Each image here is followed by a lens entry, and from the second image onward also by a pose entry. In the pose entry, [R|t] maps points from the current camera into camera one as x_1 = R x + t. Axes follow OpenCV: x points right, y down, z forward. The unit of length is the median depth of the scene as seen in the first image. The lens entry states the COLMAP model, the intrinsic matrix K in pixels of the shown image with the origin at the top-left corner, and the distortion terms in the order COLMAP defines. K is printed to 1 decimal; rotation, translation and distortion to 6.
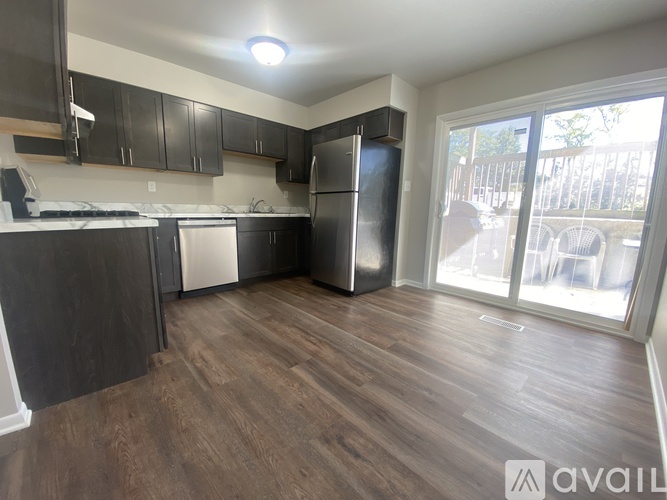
lens RADIAL K [[271.1, 0, 333.5], [0, 271.1, 250.0], [0, 0, 1]] dist [0.001834, 0.000022]
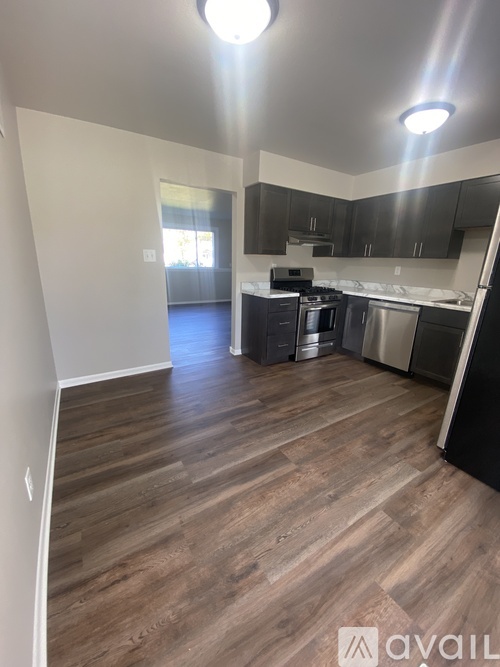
lens RADIAL K [[268.0, 0, 240.2], [0, 268.0, 331.4], [0, 0, 1]] dist [0.000544, -0.000184]
pose [[-0.234524, 0.229796, -0.944559, 0.774215], [-0.176384, 0.945471, 0.273812, -0.207783], [0.955975, 0.230820, -0.181203, 0.701622]]
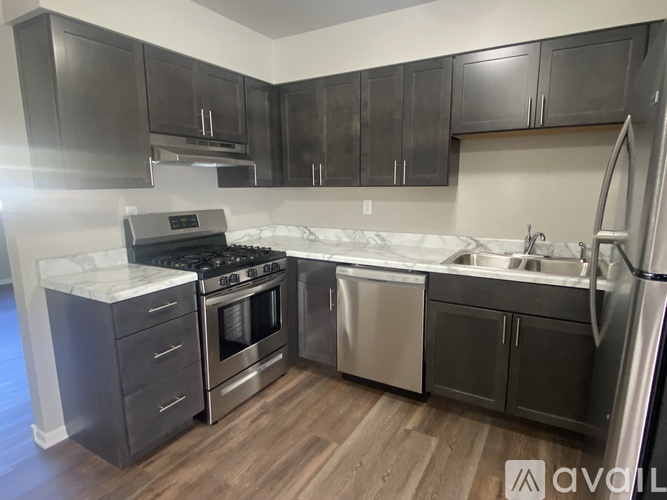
lens RADIAL K [[383.3, 0, 333.5], [0, 383.3, 250.0], [0, 0, 1]] dist [0.001069, -0.001080]
pose [[0.273026, 0.139758, -0.951801, 0.308381], [-0.134750, 0.985193, 0.106008, -0.249284], [0.952523, 0.099312, 0.287816, 0.735601]]
